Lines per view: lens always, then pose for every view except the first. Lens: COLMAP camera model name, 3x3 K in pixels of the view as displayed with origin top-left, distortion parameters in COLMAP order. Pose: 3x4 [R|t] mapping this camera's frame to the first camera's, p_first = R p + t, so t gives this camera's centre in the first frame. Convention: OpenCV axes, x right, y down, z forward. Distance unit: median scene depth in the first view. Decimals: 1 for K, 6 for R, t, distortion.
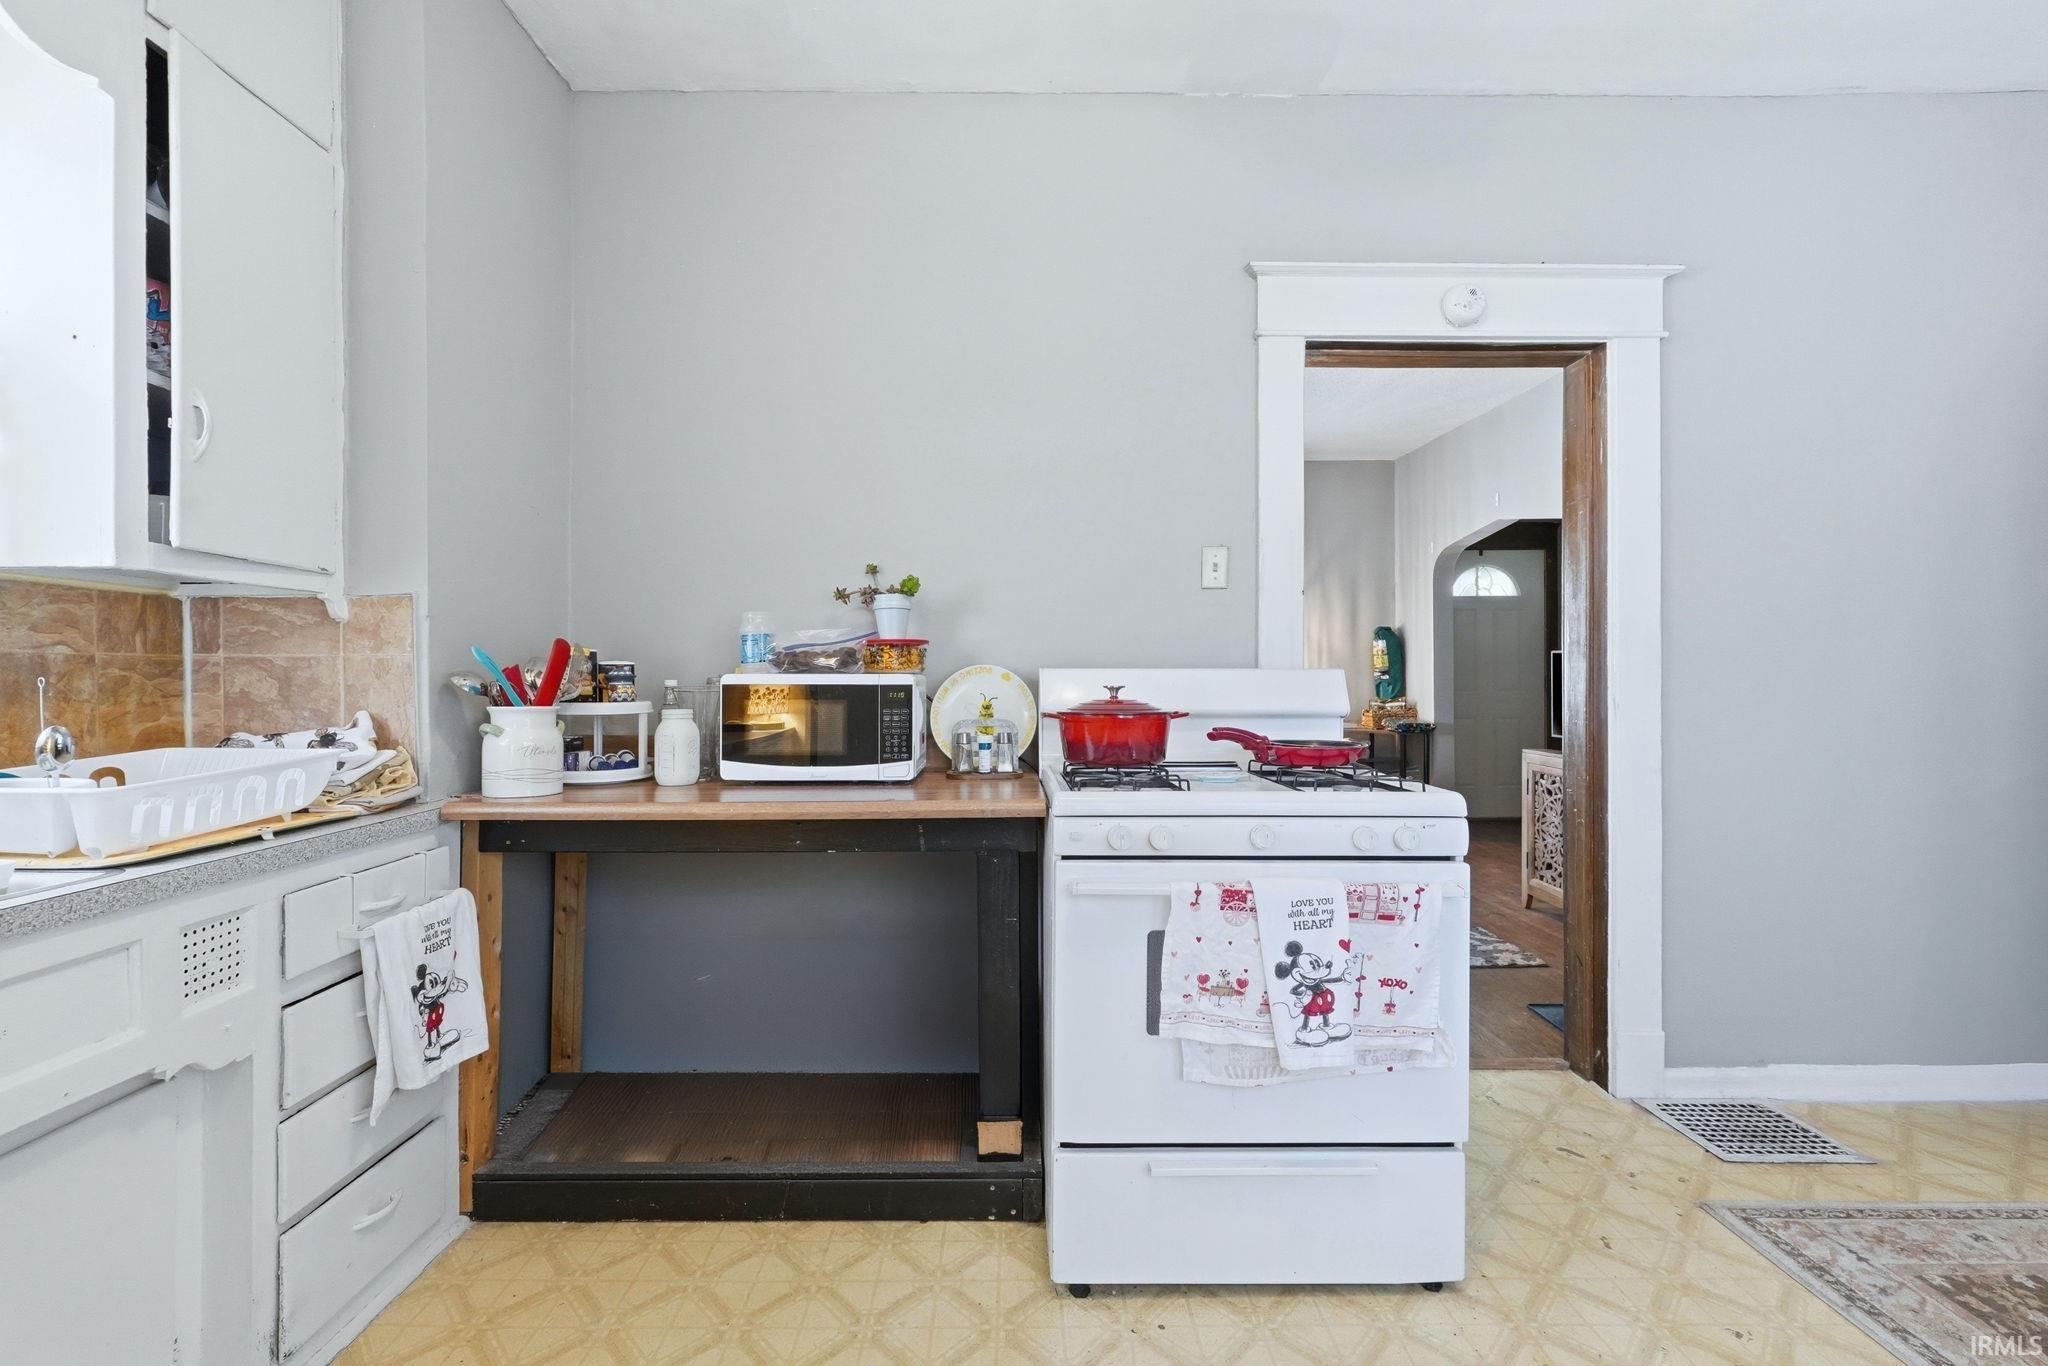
lens RADIAL K [[864.4, 0, 1021.5], [0, 864.4, 673.6], [0, 0, 1]] dist [-0.001039, -0.000075]
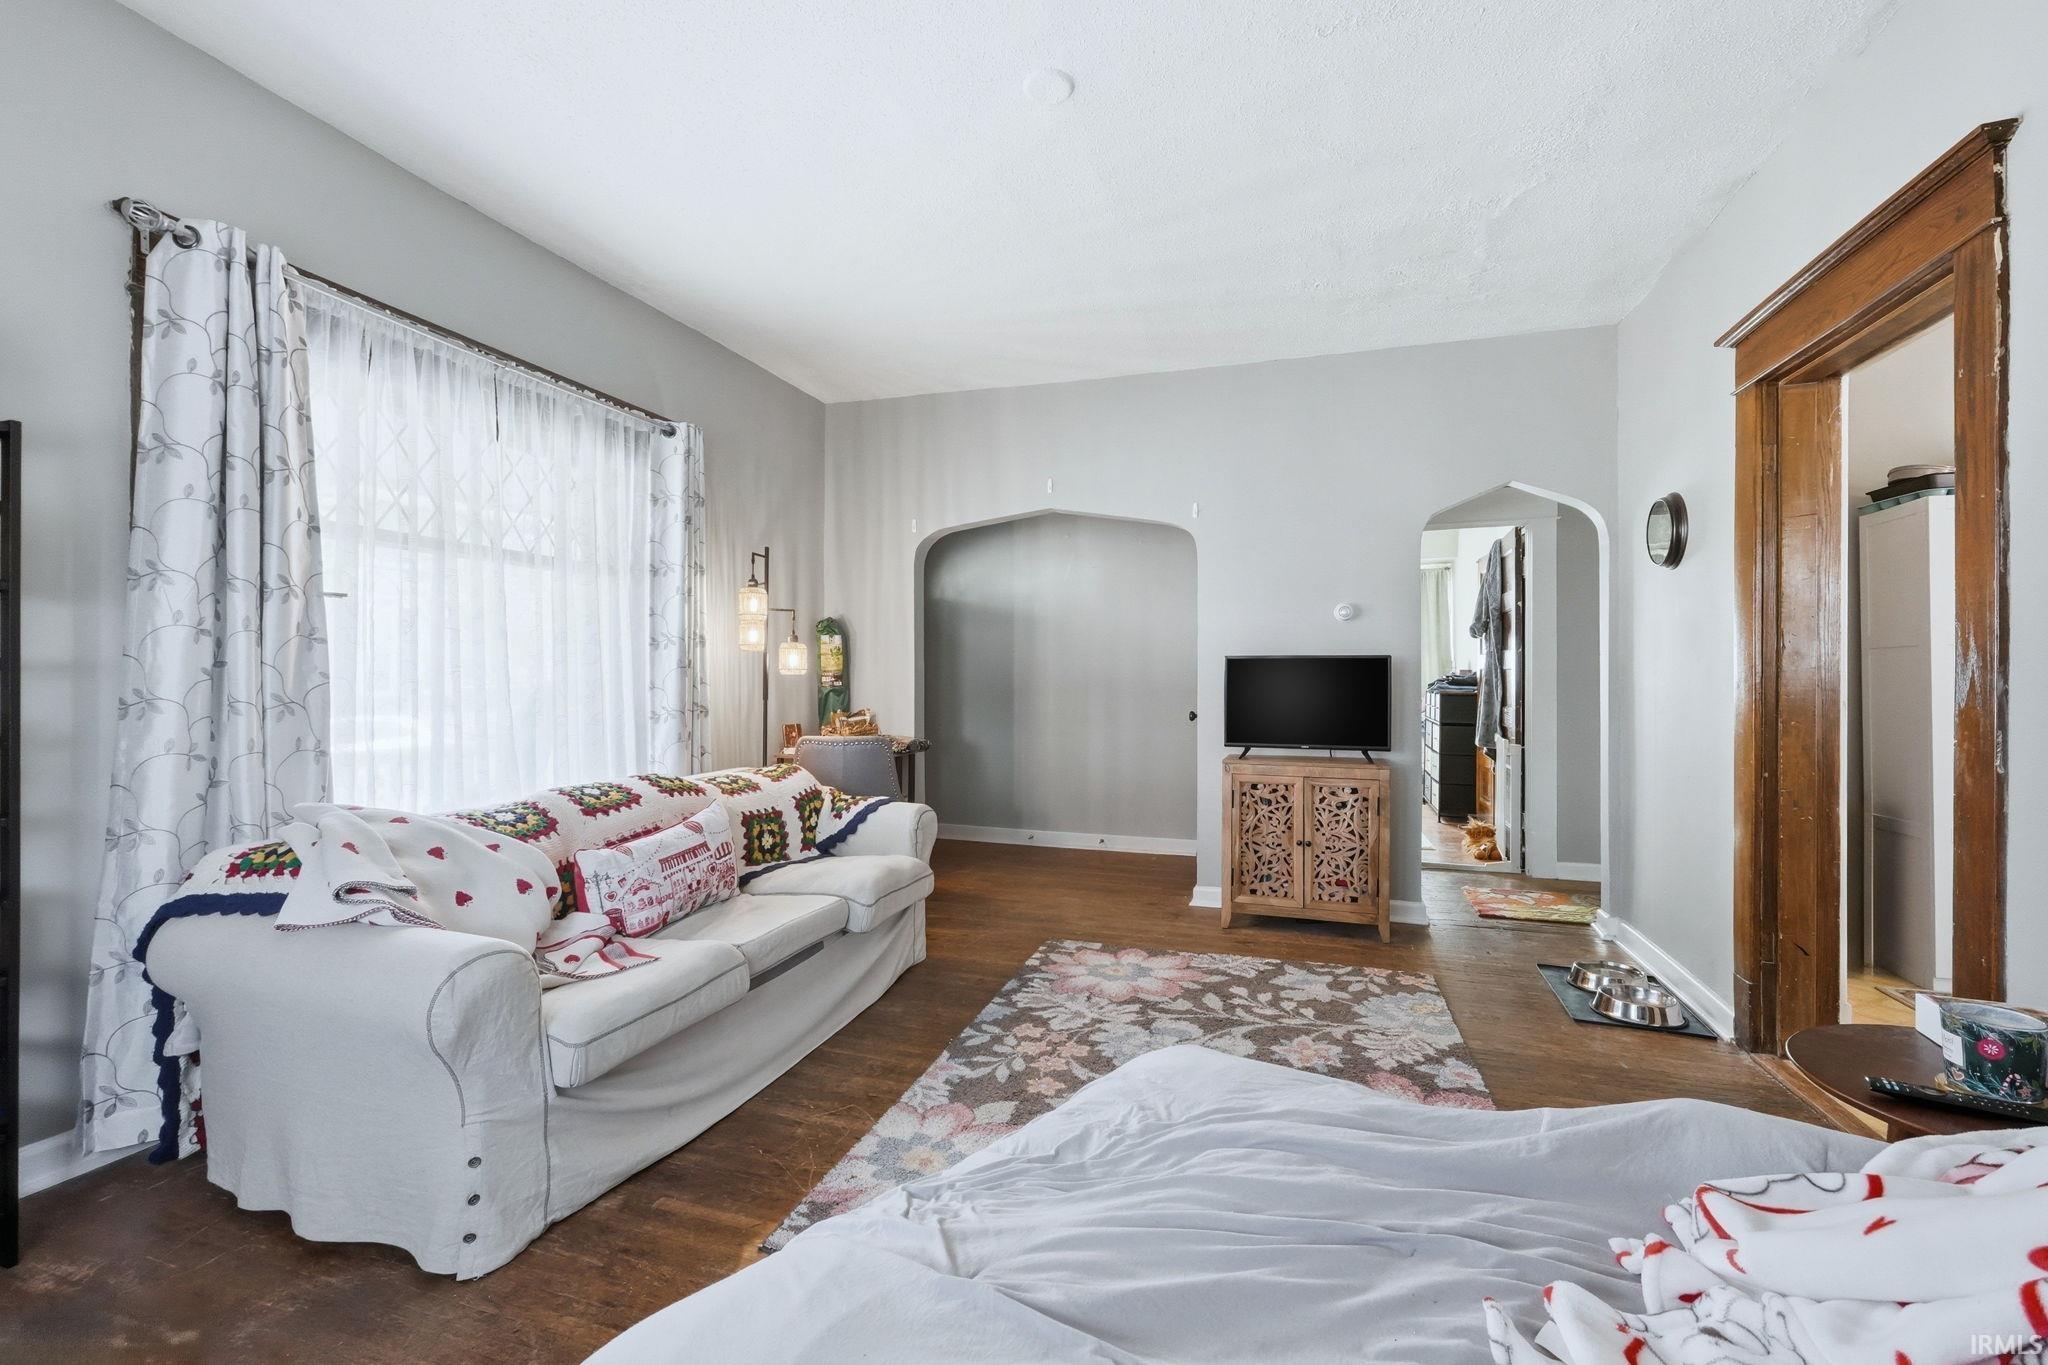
lens RADIAL K [[867.2, 0, 1016.6], [0, 867.2, 667.4], [0, 0, 1]] dist [-0.001342, -0.000048]
pose [[0.312215, 0.015632, 0.949883, -0.983077], [-0.002643, 0.999875, -0.015586, 0.004222], [-0.950008, 0.002356, 0.312217, 2.319121]]
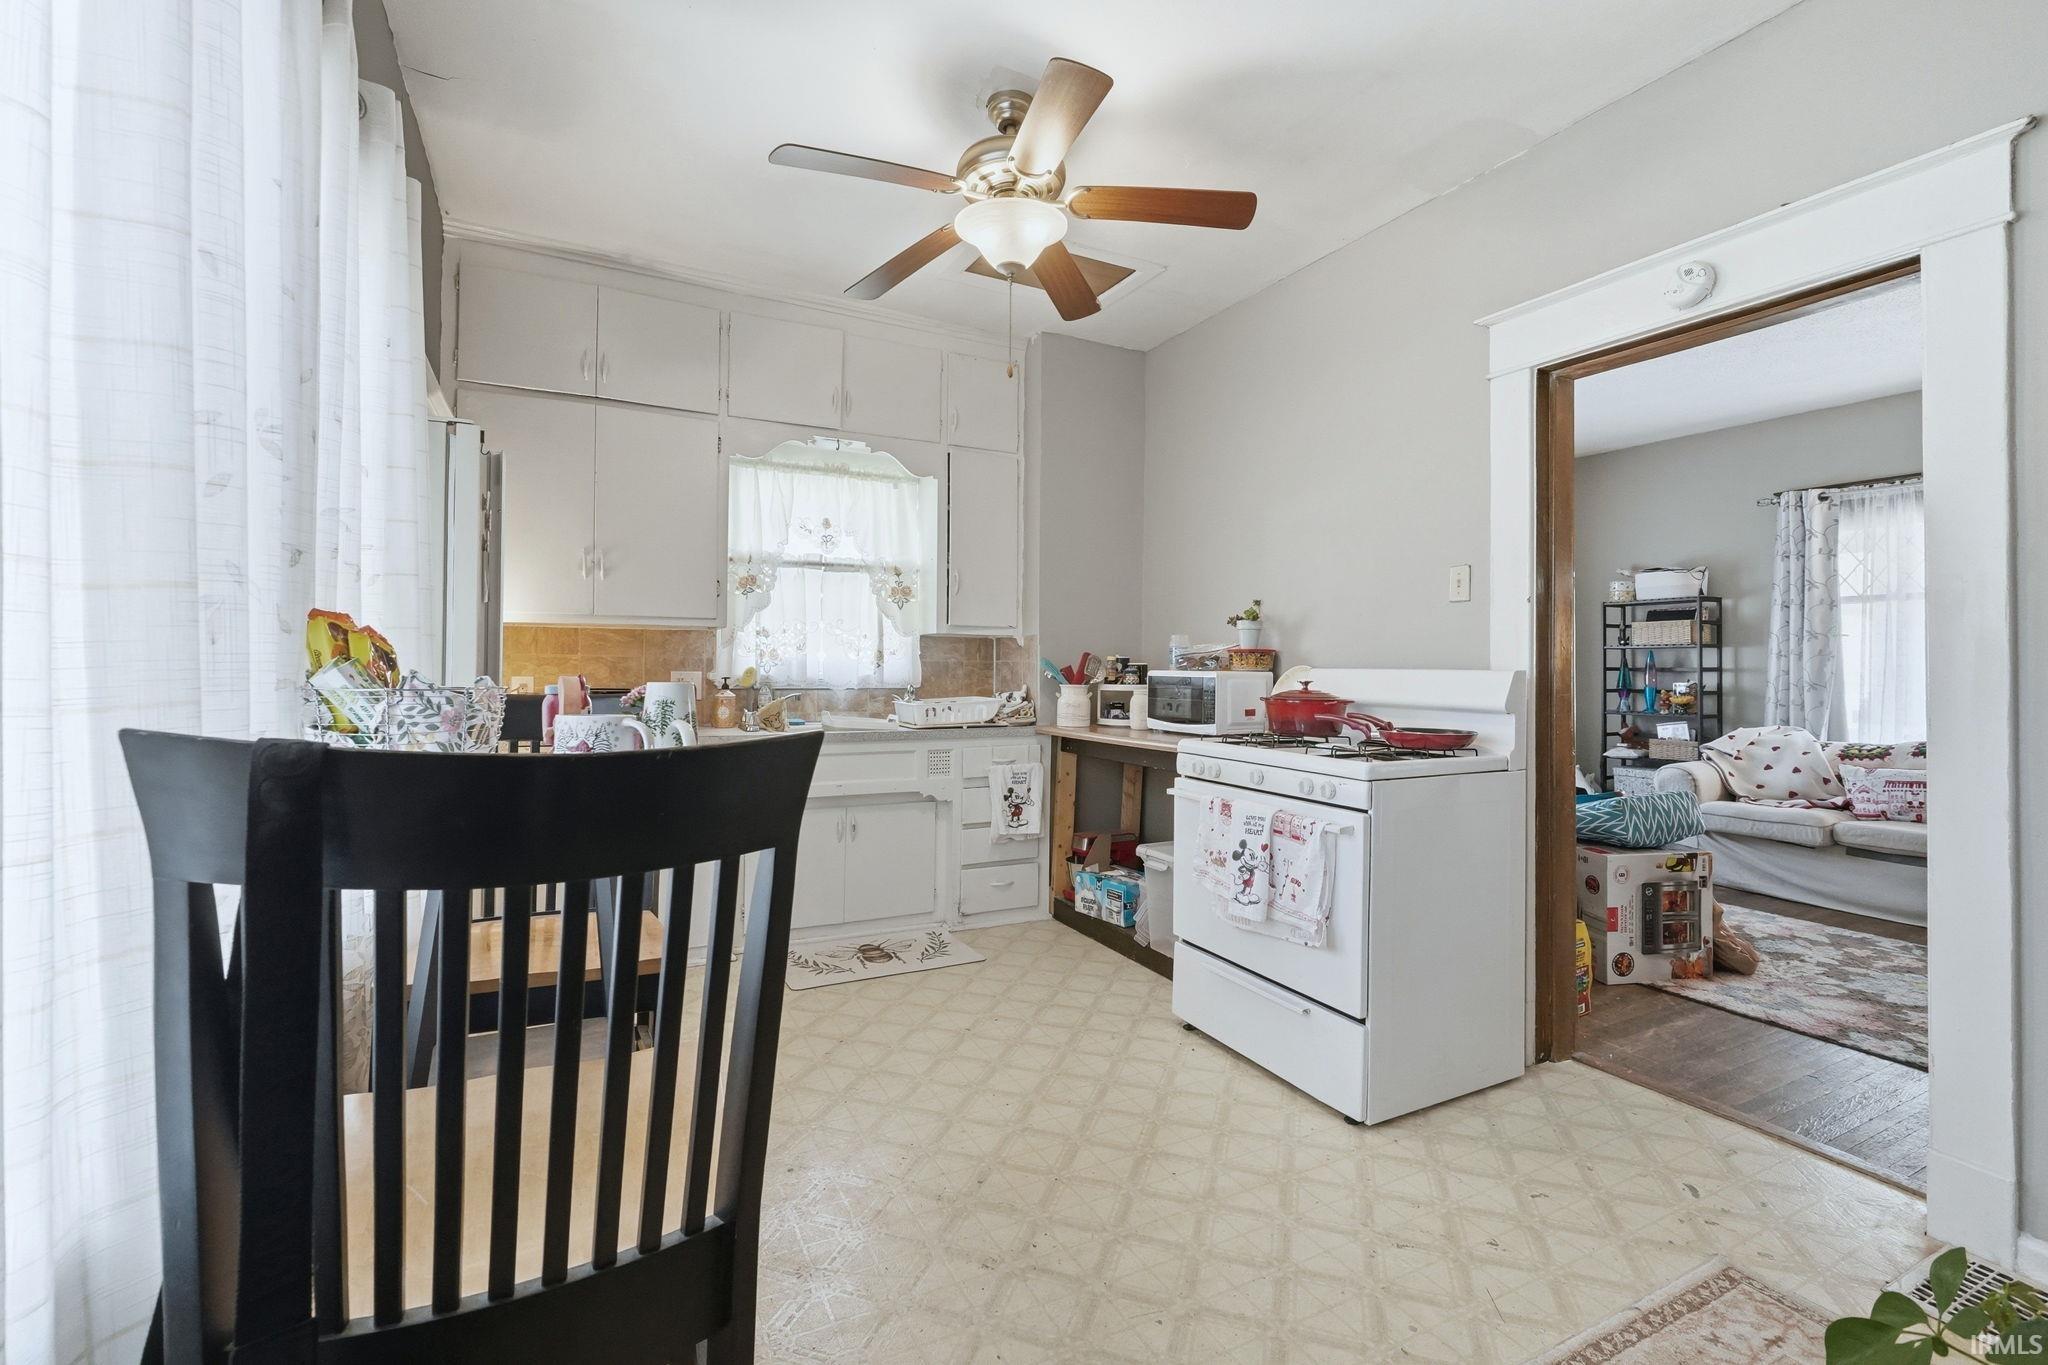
lens RADIAL K [[876.3, 0, 1018.3], [0, 876.3, 660.4], [0, 0, 1]] dist [-0.001476, 0.000109]
pose [[0.450533, -0.001805, -0.892758, 1.419747], [-0.006181, 0.999968, -0.005142, -0.011236], [0.892738, 0.007835, 0.450508, -0.099780]]
